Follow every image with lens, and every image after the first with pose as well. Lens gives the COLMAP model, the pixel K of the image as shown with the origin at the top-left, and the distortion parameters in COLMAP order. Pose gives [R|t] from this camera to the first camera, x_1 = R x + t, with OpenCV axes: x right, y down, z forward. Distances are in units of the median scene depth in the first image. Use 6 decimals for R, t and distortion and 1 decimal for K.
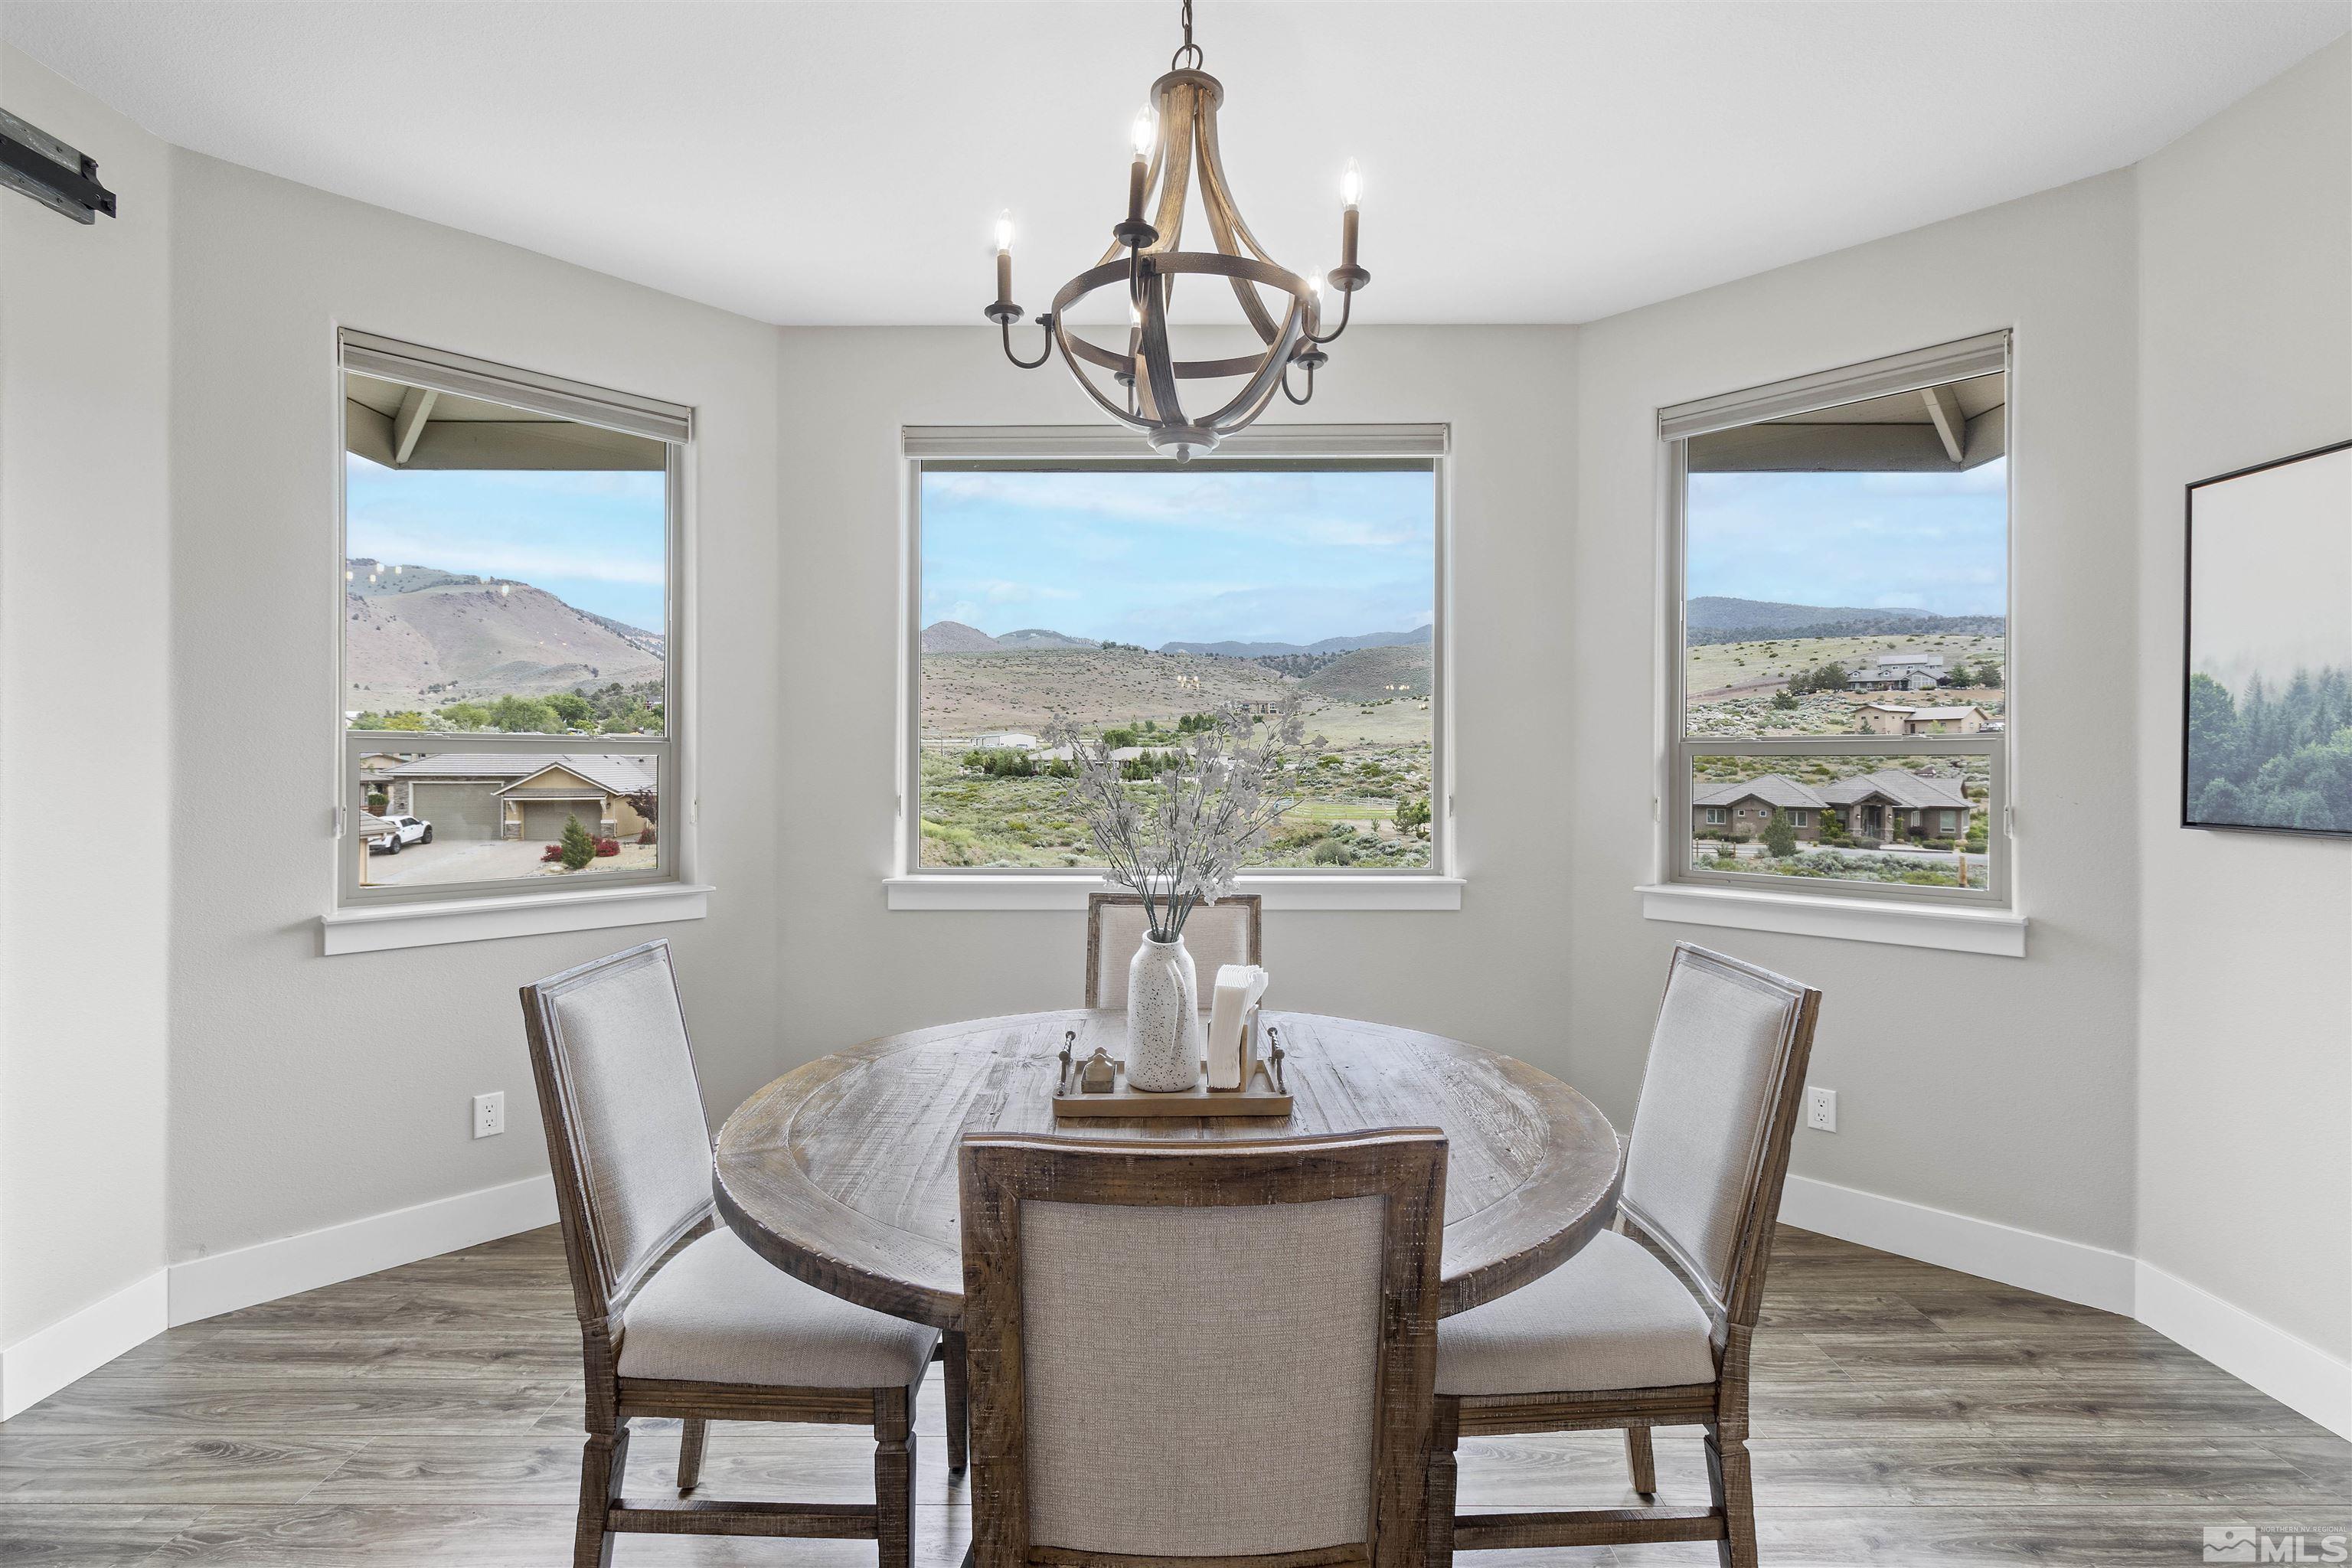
lens RADIAL K [[1103.1, 0, 1188.3], [0, 1103.1, 774.3], [0, 0, 1]] dist [0.006767, -0.000897]
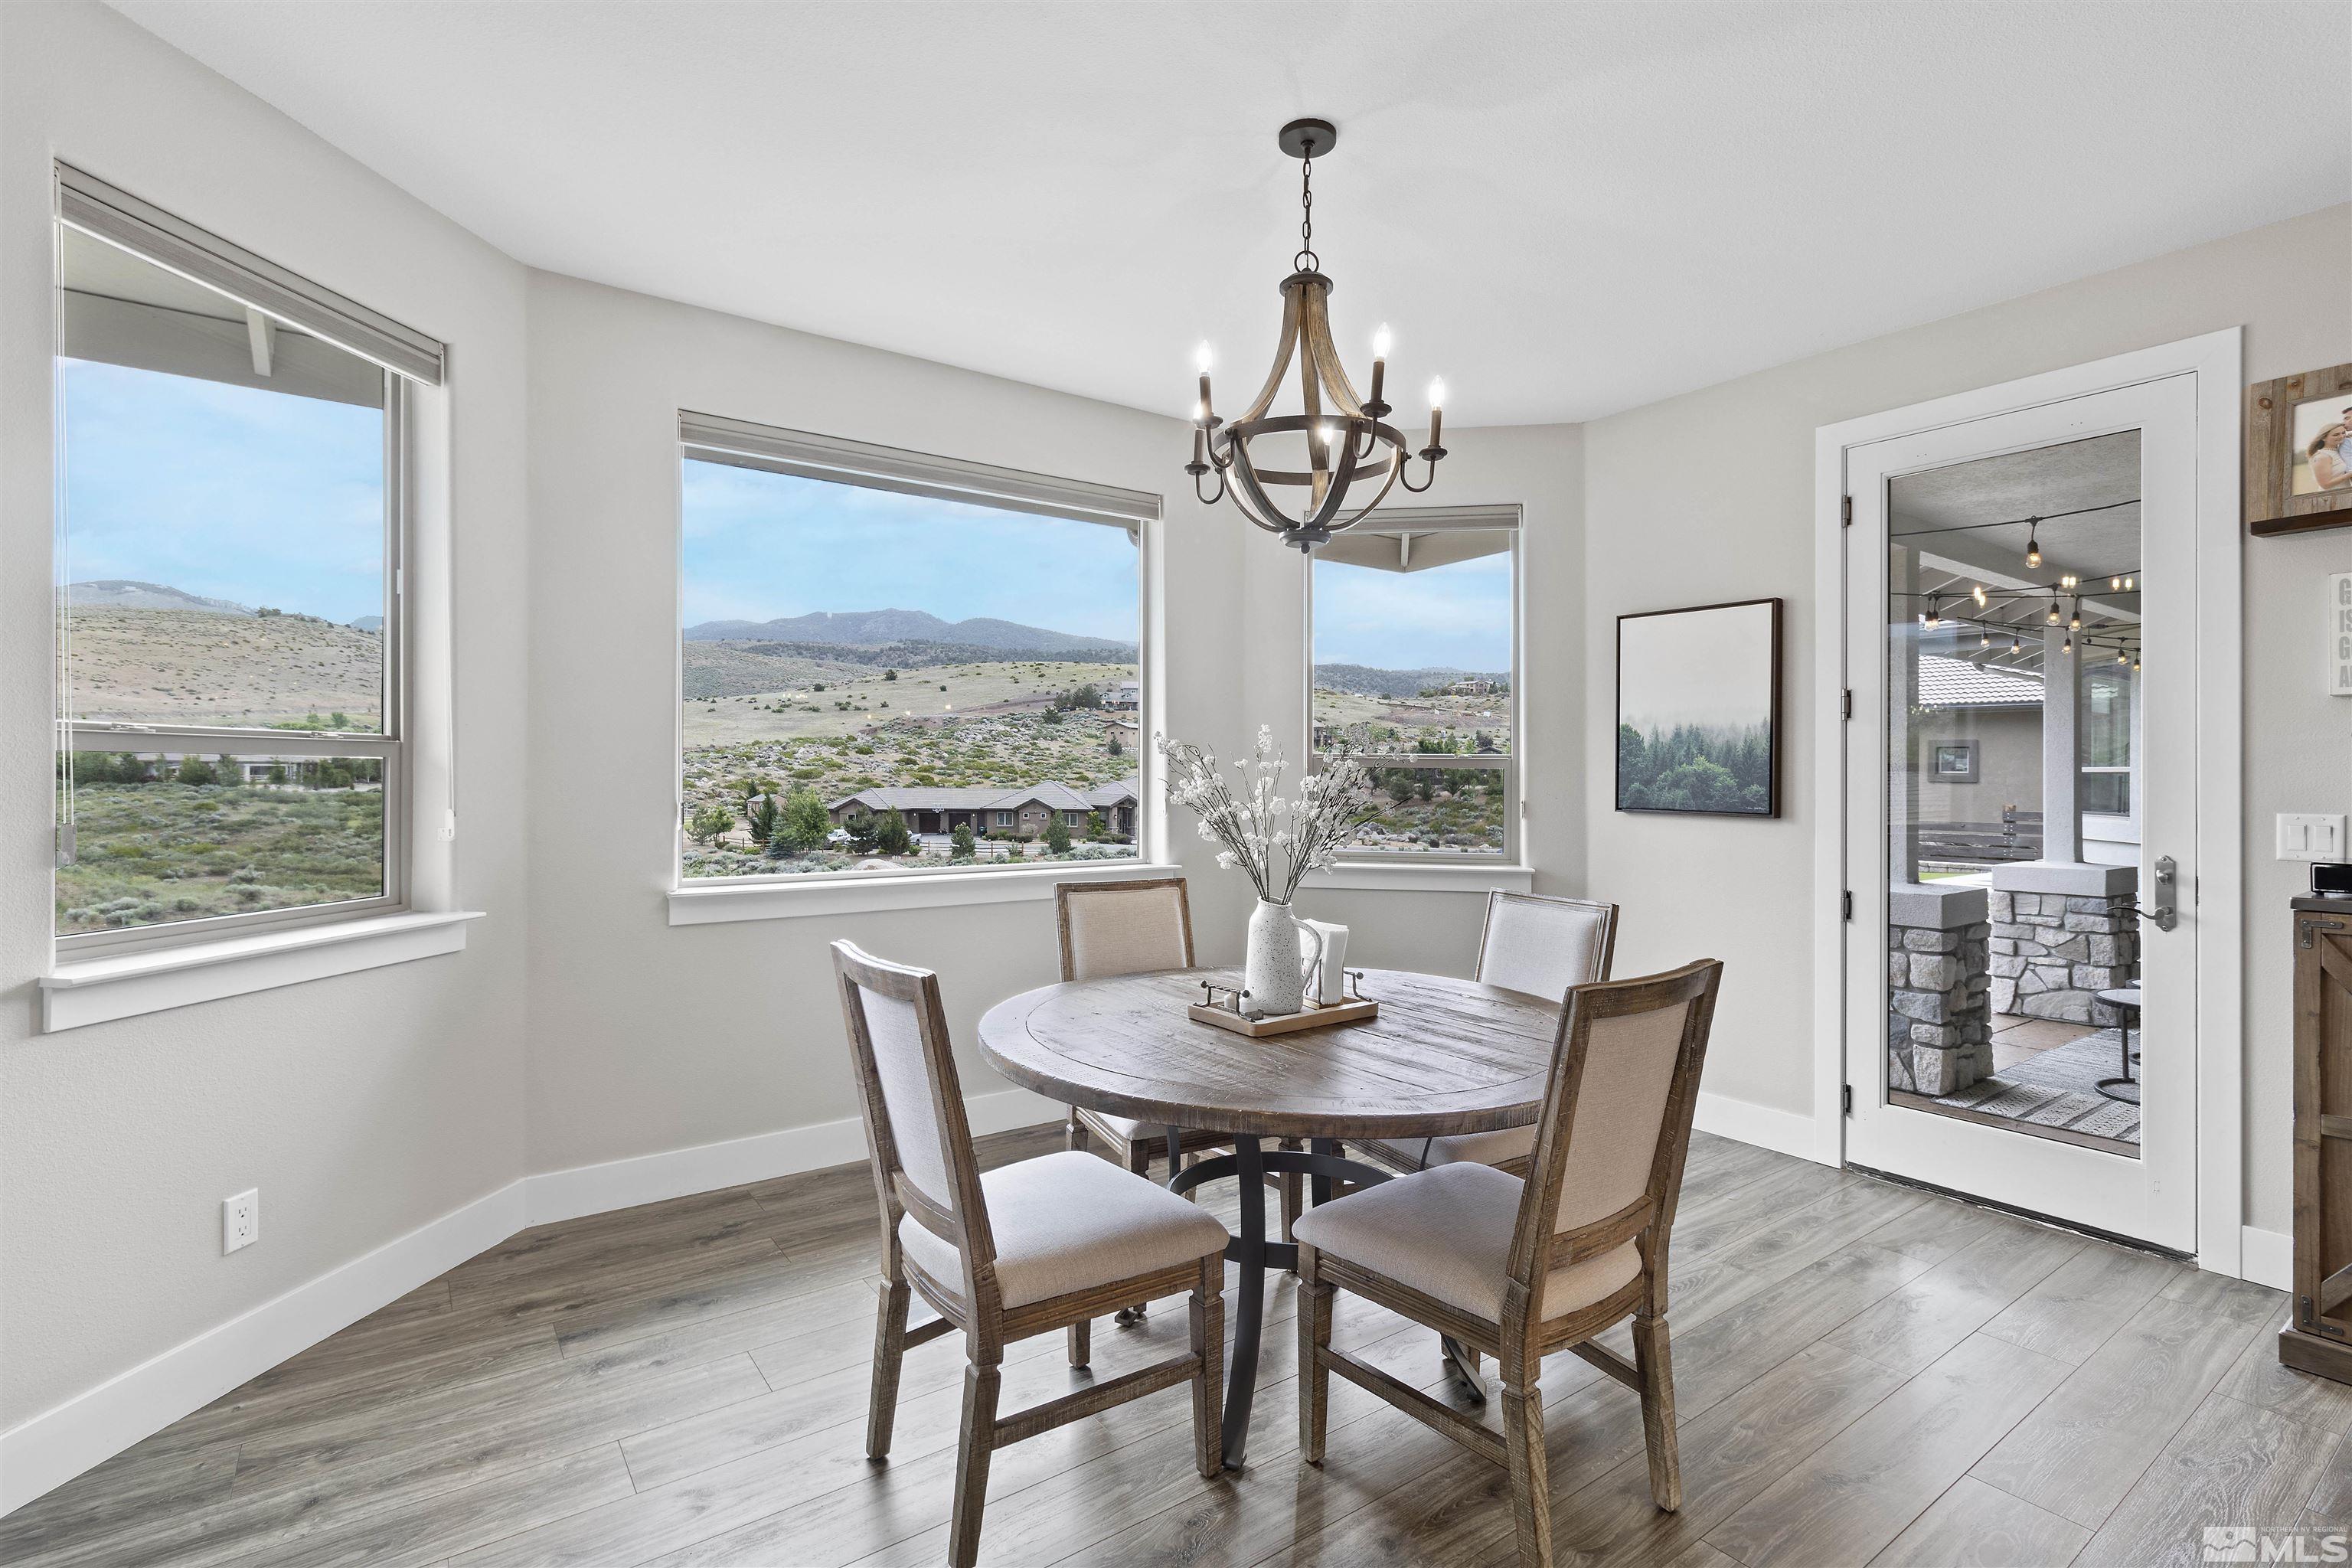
lens RADIAL K [[1103.1, 0, 1191.4], [0, 1103.1, 782.1], [0, 0, 1]] dist [0.006767, -0.000897]
pose [[0.810282, -0.000387, 0.586040, -0.675321], [-0.000295, 0.999999, 0.001067, 0.000158], [-0.586040, -0.001038, 0.810281, -0.020916]]
